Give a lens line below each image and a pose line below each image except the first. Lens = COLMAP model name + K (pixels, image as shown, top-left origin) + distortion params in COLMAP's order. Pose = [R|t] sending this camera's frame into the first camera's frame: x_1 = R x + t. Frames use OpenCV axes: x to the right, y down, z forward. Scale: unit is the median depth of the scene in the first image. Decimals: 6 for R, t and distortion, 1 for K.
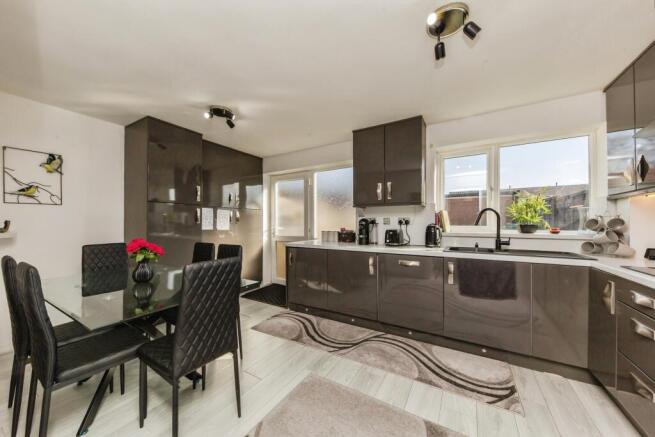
lens RADIAL K [[209.7, 0, 329.7], [0, 209.7, 217.7], [0, 0, 1]] dist [0.000366, -0.002075]
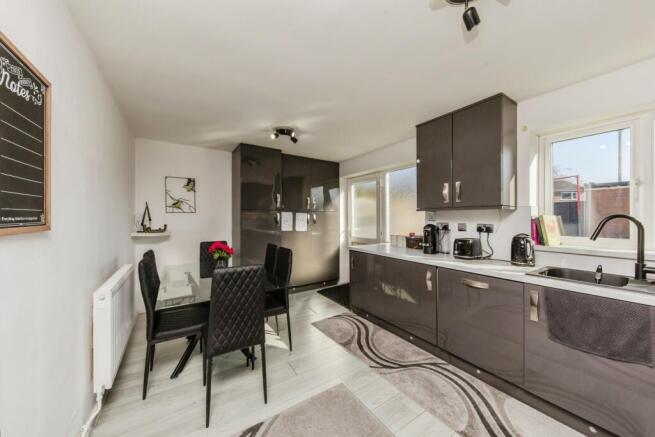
lens RADIAL K [[209.7, 0, 329.7], [0, 209.7, 217.7], [0, 0, 1]] dist [0.000366, -0.002075]
pose [[0.916520, 0.000200, -0.399990, 0.147441], [0.001344, 0.999993, 0.003581, -0.029605], [0.399987, -0.003820, 0.916513, 0.037838]]
